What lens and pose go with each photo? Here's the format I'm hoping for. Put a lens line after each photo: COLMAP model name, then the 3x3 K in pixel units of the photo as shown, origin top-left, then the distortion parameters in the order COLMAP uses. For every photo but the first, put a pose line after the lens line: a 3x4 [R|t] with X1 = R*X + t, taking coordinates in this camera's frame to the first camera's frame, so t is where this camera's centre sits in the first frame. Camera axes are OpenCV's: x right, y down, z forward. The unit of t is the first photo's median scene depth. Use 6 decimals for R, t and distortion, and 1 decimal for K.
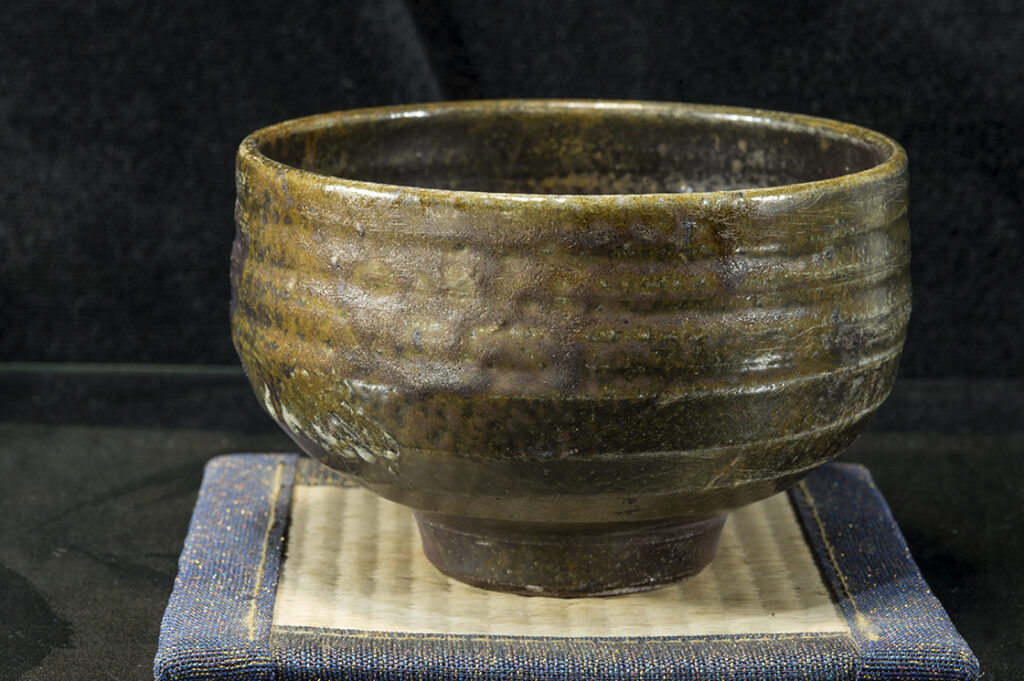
lens RADIAL K [[3469.8, 0, 512.0], [0, 3469.8, 340.5], [0, 0, 1]] dist [0.294220, -0.170735]
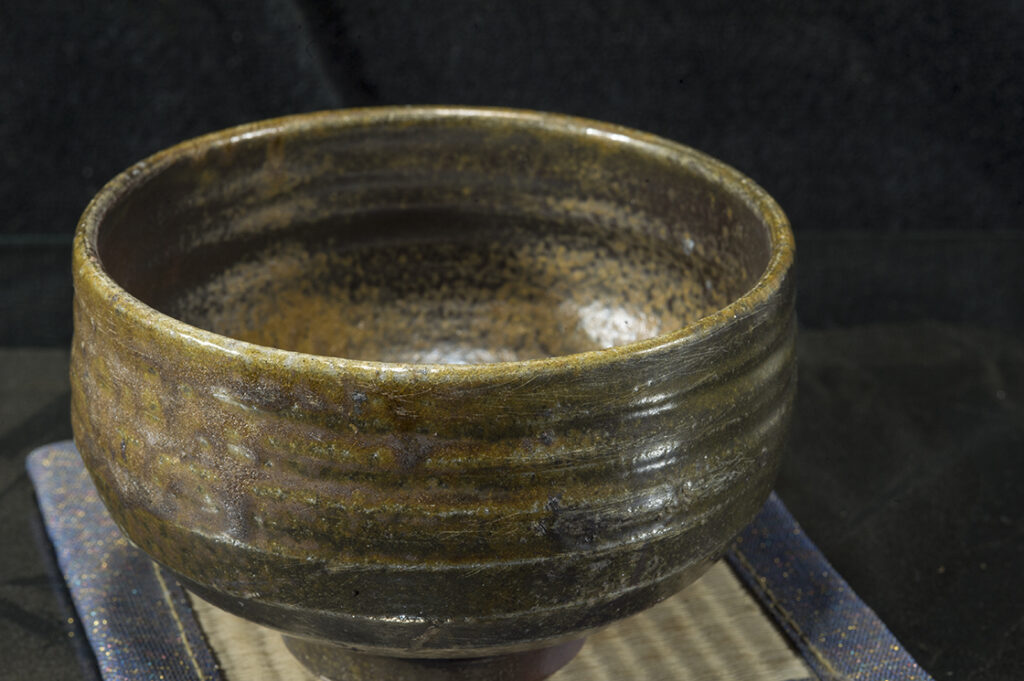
lens RADIAL K [[3483.0, 0, 512.0], [0, 3483.0, 340.5], [0, 0, 1]] dist [0.239924, 1.011059]
pose [[0.887049, 0.189178, -0.421135, 0.460590], [-0.101227, 0.969691, 0.222377, -0.250514], [0.450440, -0.154629, 0.879314, 0.195898]]
